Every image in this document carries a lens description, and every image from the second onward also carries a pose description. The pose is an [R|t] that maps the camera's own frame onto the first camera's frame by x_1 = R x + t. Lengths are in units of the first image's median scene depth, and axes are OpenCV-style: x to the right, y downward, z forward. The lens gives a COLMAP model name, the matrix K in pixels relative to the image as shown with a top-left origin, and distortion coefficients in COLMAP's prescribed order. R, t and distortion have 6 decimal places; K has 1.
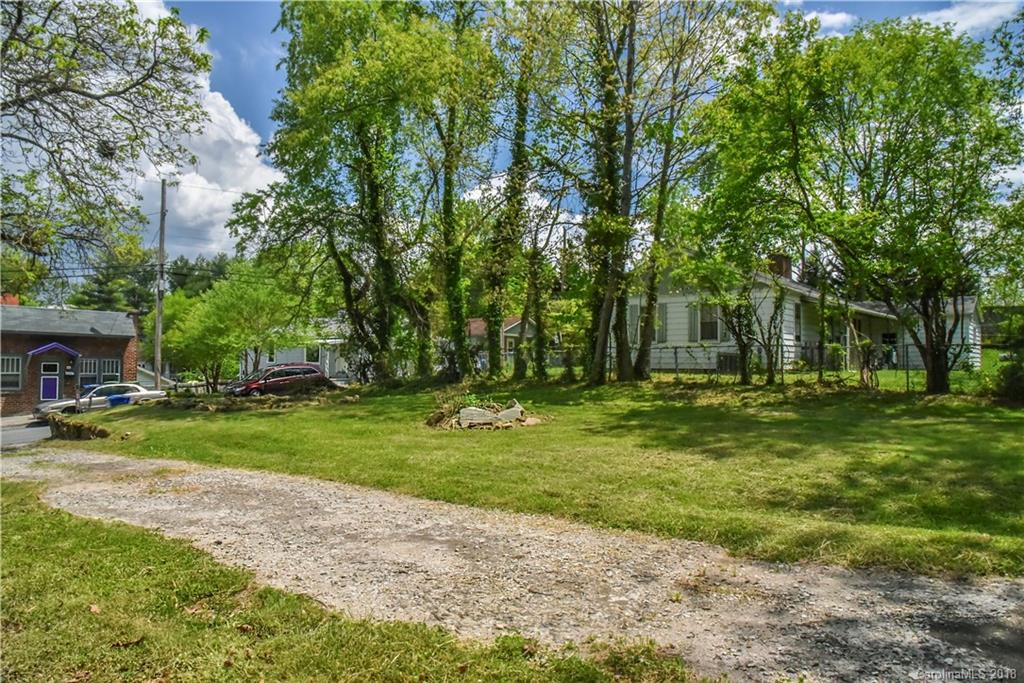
lens RADIAL K [[723.0, 0, 511.4], [0, 723.0, 344.6], [0, 0, 1]] dist [-0.058017, 0.027083]
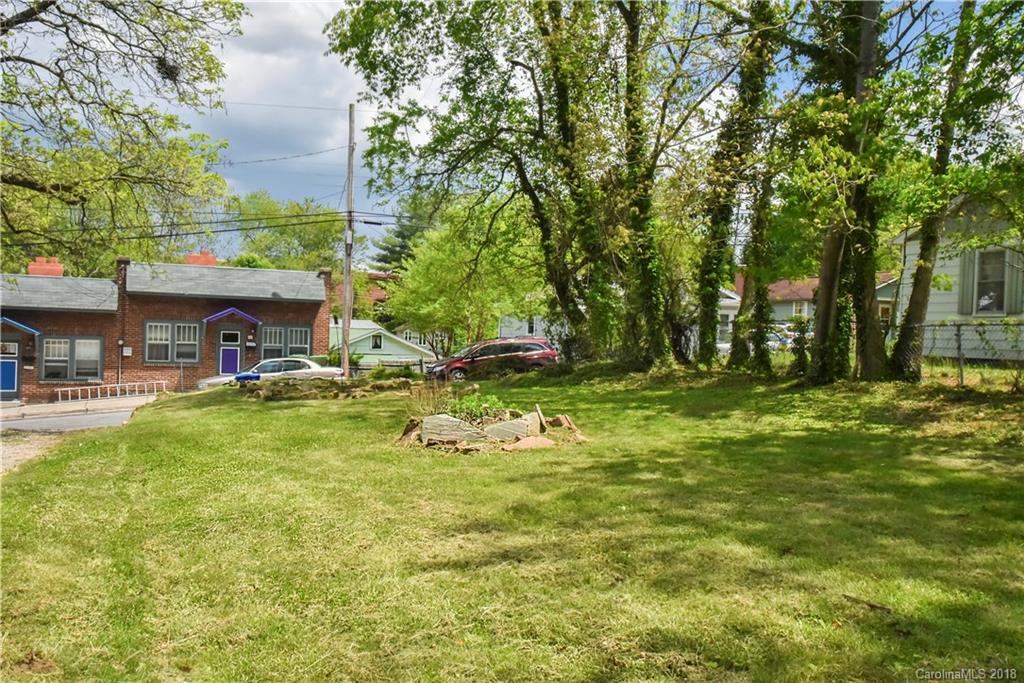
lens RADIAL K [[963.2, 0, 511.0], [0, 963.2, 339.3], [0, 0, 1]] dist [-0.013128, 0.000000]
pose [[0.895191, 0.020652, -0.445203, 0.173739], [-0.007689, 0.999493, 0.030903, -0.003469], [0.445615, -0.024240, 0.894896, 0.118360]]
